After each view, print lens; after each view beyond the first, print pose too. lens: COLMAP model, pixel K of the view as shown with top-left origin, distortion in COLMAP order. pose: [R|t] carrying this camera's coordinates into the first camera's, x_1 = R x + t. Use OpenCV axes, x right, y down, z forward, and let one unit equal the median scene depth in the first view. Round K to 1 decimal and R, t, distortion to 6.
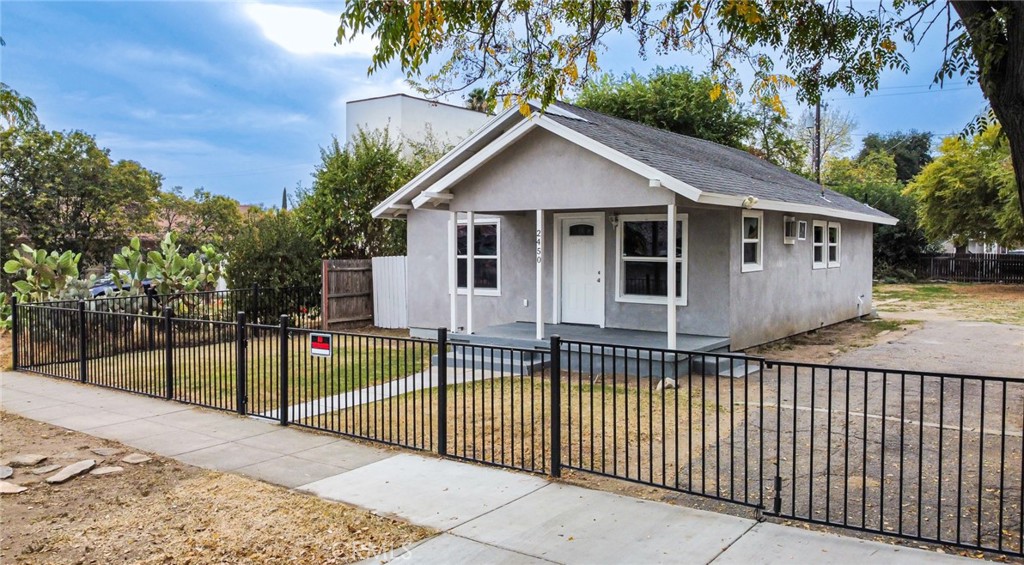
lens RADIAL K [[805.1, 0, 476.2], [0, 805.1, 279.7], [0, 0, 1]] dist [0.000283, -0.000305]
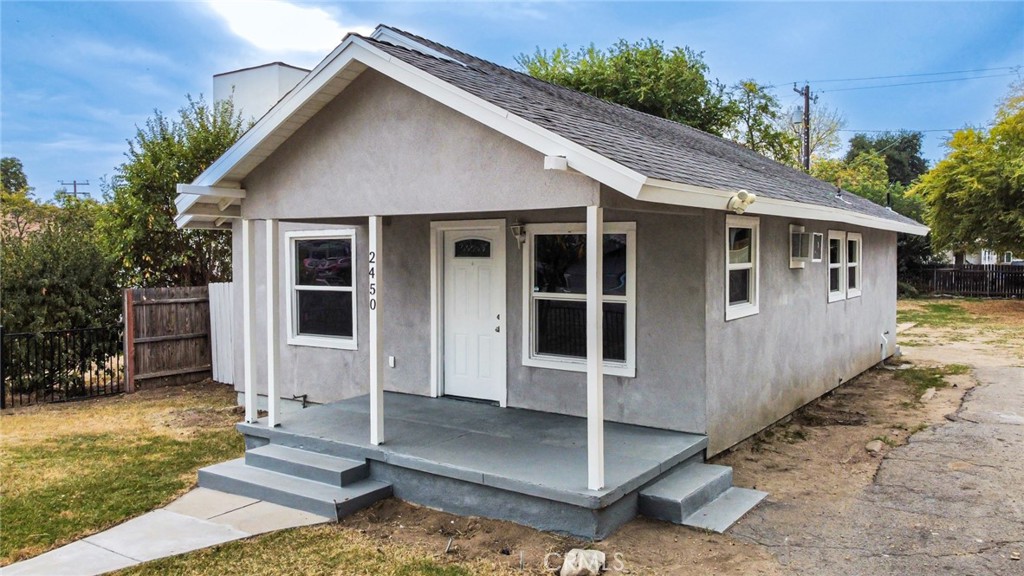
lens RADIAL K [[818.6, 0, 490.8], [0, 818.6, 289.9], [0, 0, 1]] dist [0.007587, 0.004256]
pose [[0.999042, -0.005390, 0.043422, 0.102463], [0.005243, 0.999980, 0.003511, -0.027494], [-0.043440, -0.003280, 0.999051, 0.317331]]
